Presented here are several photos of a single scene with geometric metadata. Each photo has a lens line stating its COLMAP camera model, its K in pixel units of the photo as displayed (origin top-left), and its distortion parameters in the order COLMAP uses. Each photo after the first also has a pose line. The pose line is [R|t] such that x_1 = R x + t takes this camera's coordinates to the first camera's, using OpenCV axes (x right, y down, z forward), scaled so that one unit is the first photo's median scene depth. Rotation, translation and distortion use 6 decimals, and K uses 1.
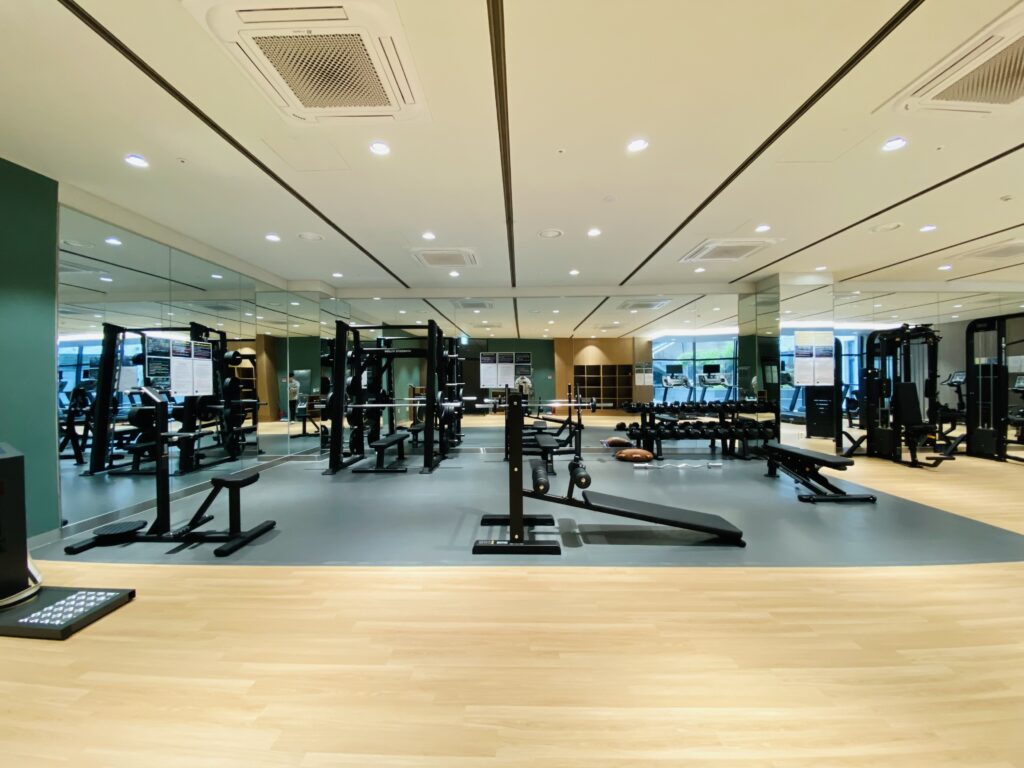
lens RADIAL K [[408.3, 0, 502.7], [0, 408.3, 384.6], [0, 0, 1]] dist [0.021073, -0.020612]
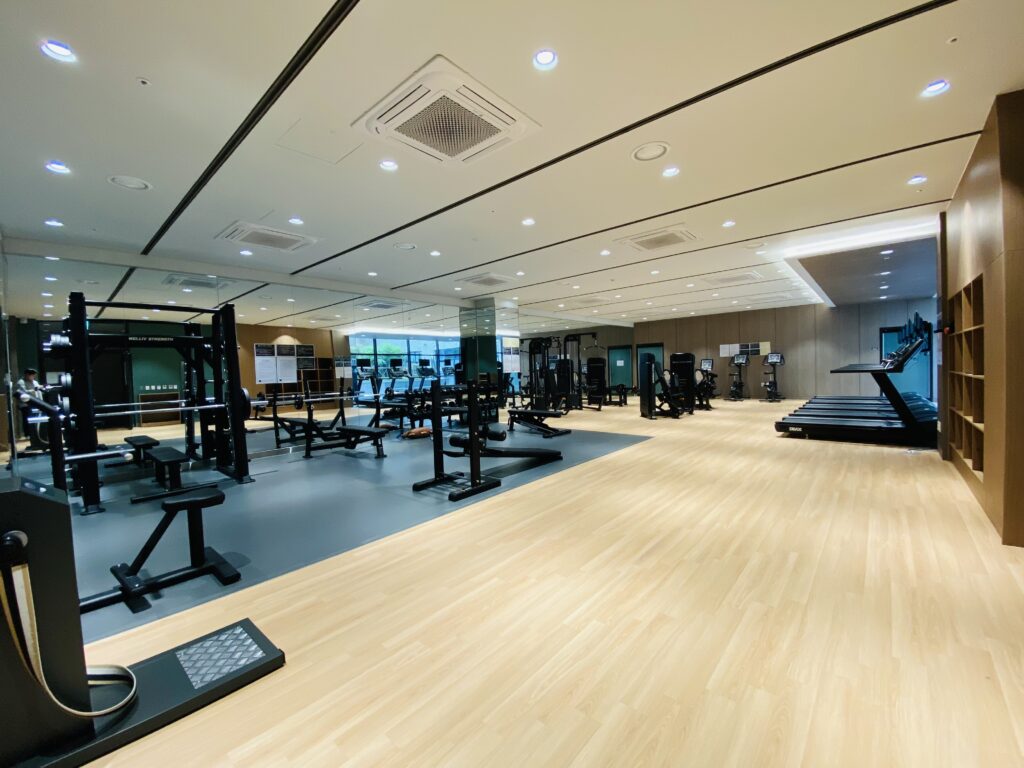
lens RADIAL K [[408.3, 0, 502.7], [0, 408.3, 384.6], [0, 0, 1]] dist [0.021073, -0.020612]
pose [[0.650029, -0.043420, 0.758668, -0.890438], [0.033350, 0.999034, 0.028603, 0.006982], [-0.759177, 0.006708, 0.650849, 0.027619]]
